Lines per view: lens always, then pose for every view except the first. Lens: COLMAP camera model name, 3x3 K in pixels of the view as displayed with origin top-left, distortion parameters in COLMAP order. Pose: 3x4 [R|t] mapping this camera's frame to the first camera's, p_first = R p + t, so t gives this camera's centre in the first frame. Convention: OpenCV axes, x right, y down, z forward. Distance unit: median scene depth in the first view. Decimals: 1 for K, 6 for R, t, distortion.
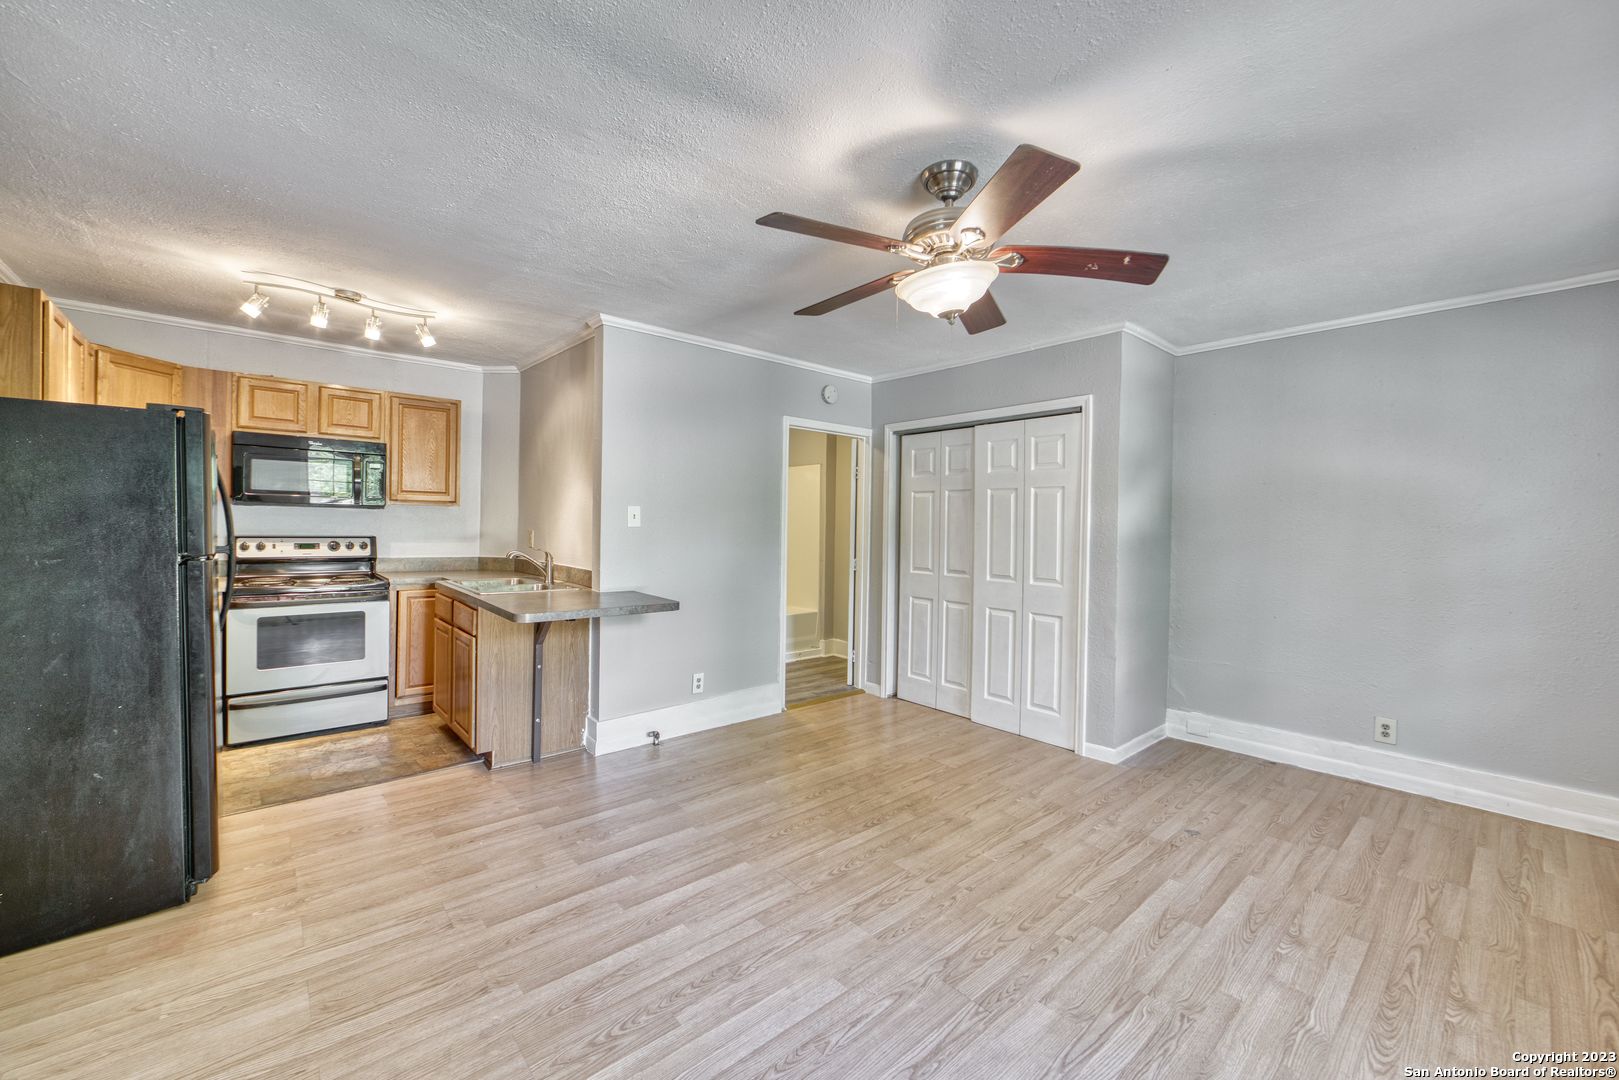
lens RADIAL K [[637.4, 0, 821.3], [0, 637.4, 533.9], [0, 0, 1]] dist [-0.014326, 0.003383]
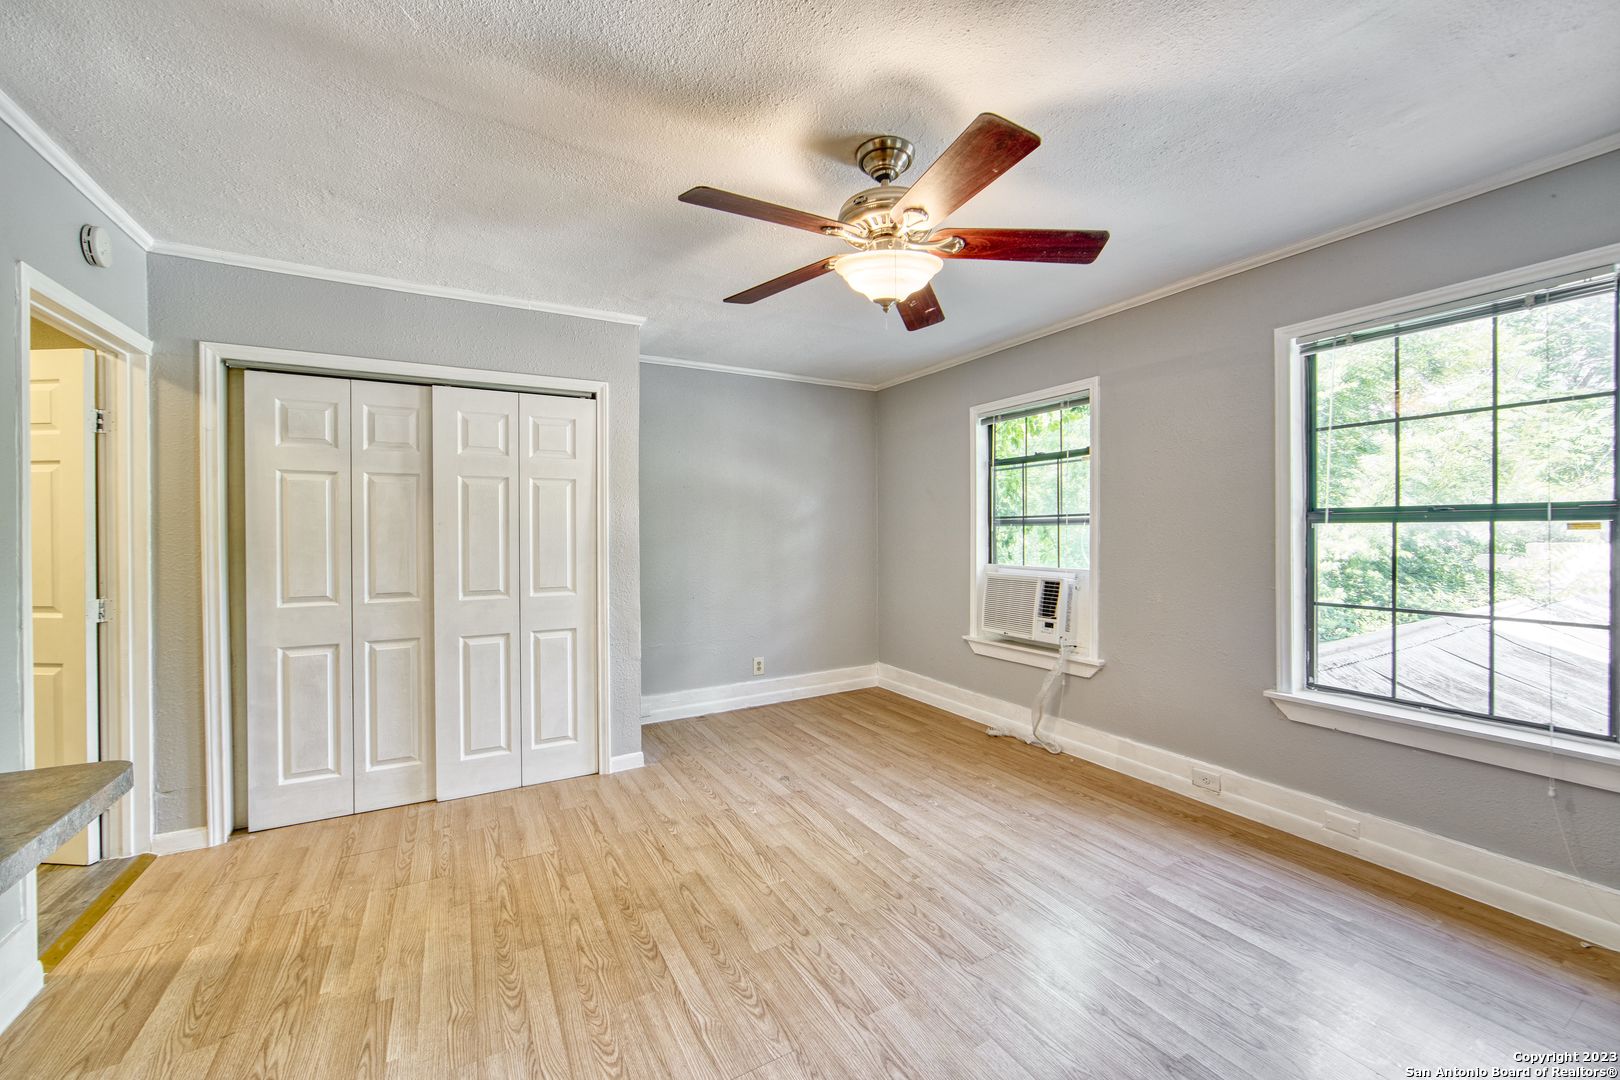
lens RADIAL K [[637.8, 0, 821.0], [0, 637.8, 533.1], [0, 0, 1]] dist [-0.014326, 0.003383]
pose [[0.201198, -0.023682, 0.979264, -0.435896], [0.022918, 0.999548, 0.019464, -0.010635], [-0.979283, 0.018527, 0.201650, 0.522764]]
